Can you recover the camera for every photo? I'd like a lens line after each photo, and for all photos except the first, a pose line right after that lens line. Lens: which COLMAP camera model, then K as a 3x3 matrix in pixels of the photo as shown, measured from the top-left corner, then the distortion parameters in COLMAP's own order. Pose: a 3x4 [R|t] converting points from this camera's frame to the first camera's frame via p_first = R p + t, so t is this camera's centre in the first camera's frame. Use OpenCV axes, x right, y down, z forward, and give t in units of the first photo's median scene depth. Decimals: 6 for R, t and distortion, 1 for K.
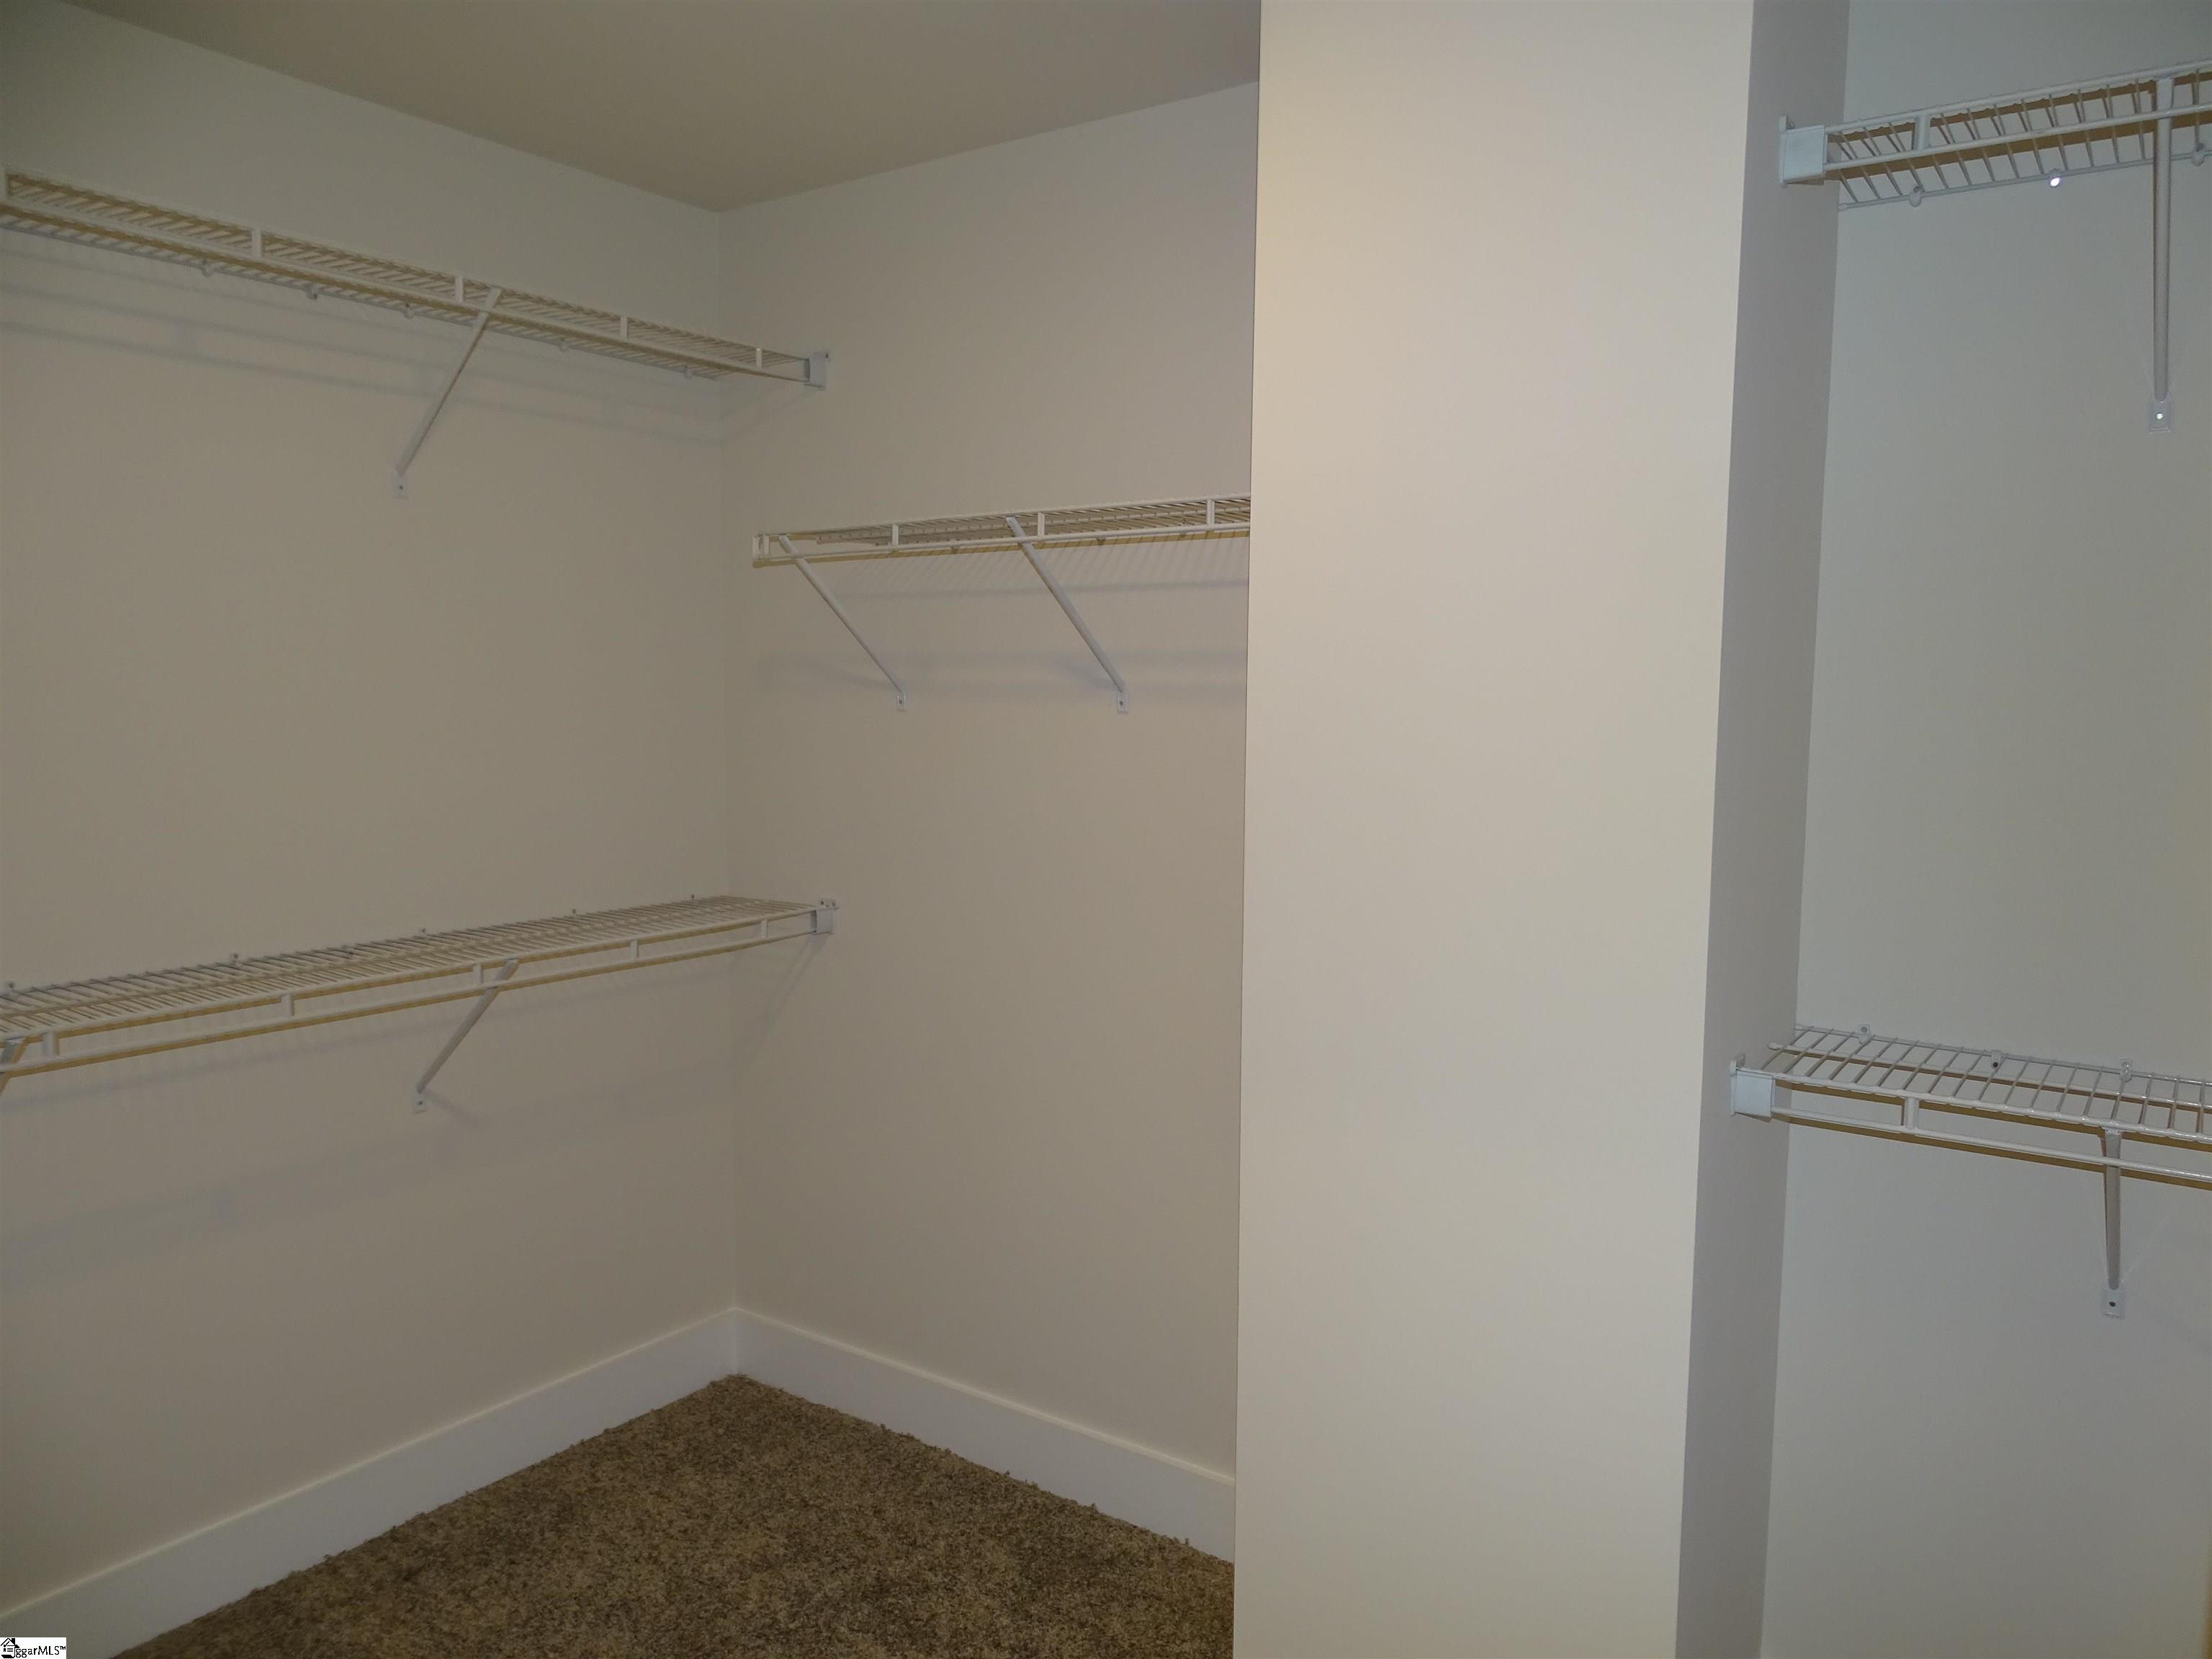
lens RADIAL K [[1566.8, 0, 1108.7], [0, 1566.8, 822.6], [0, 0, 1]] dist [0.003399, -0.007505]
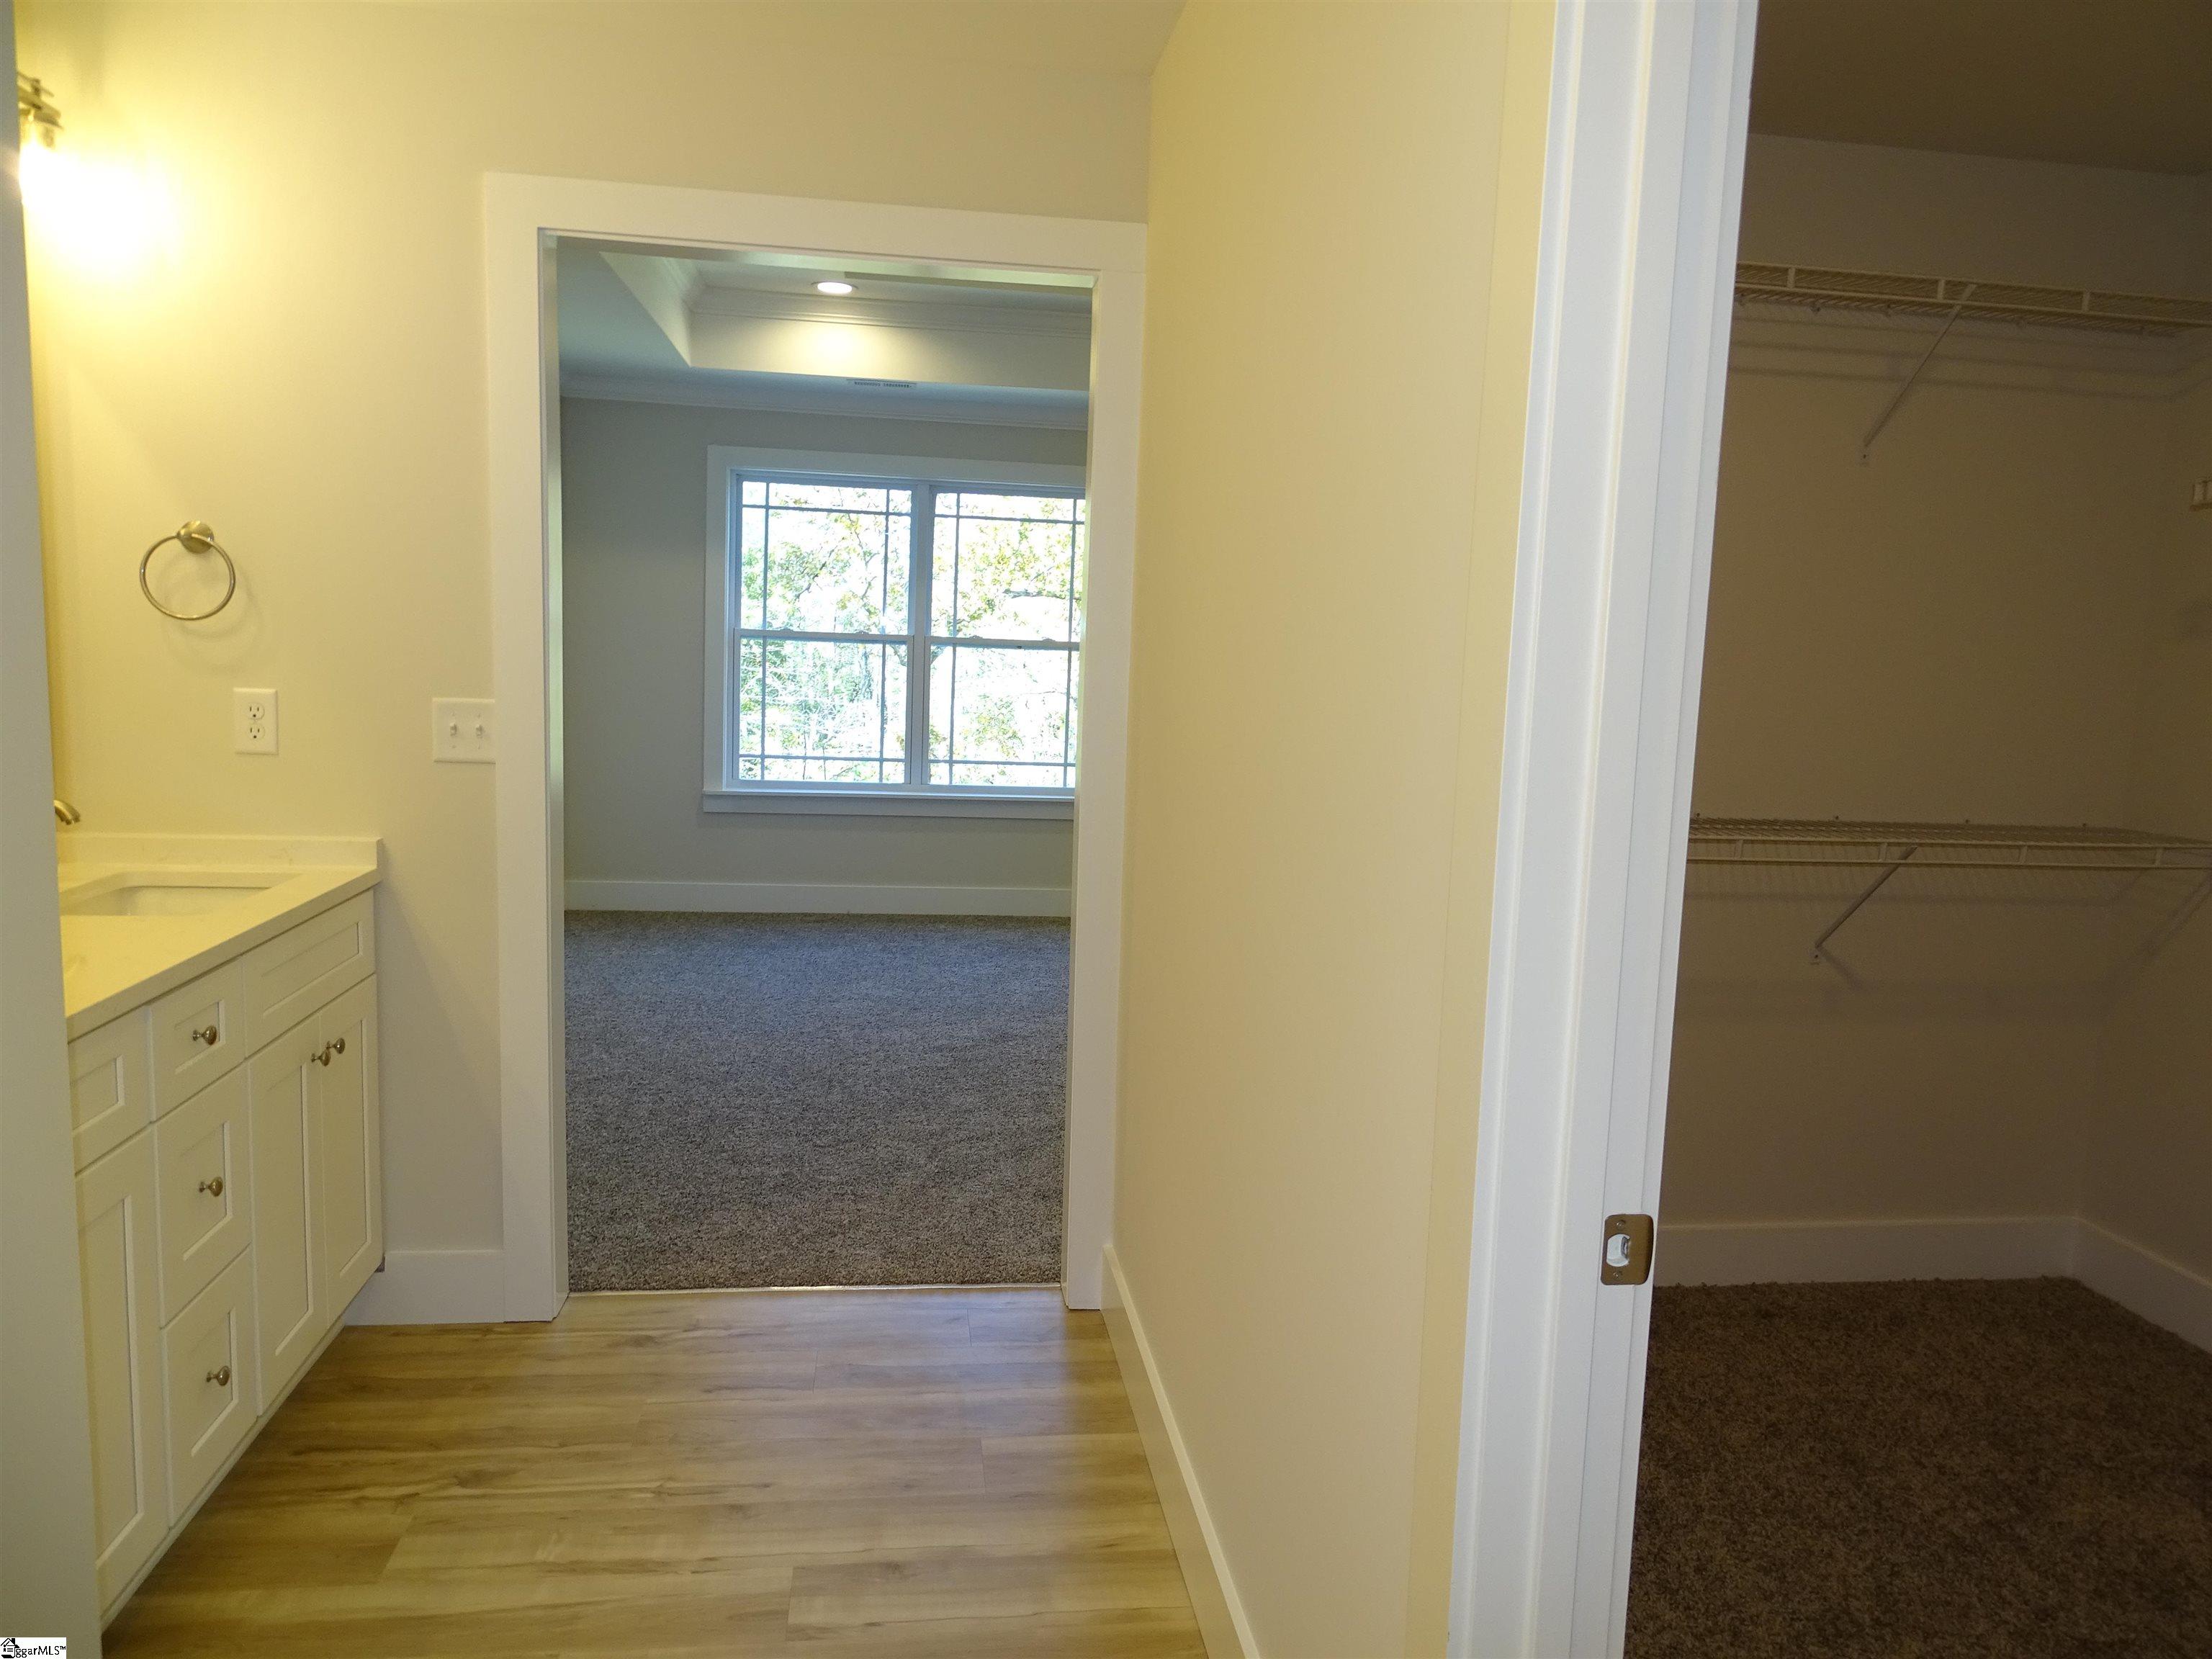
lens RADIAL K [[1566.8, 0, 1108.7], [0, 1566.8, 822.6], [0, 0, 1]] dist [0.003399, -0.007505]
pose [[0.686312, 0.105661, -0.719591, 0.058876], [-0.102340, 0.993577, 0.048284, 0.074303], [0.720071, 0.040505, 0.692717, -0.274282]]
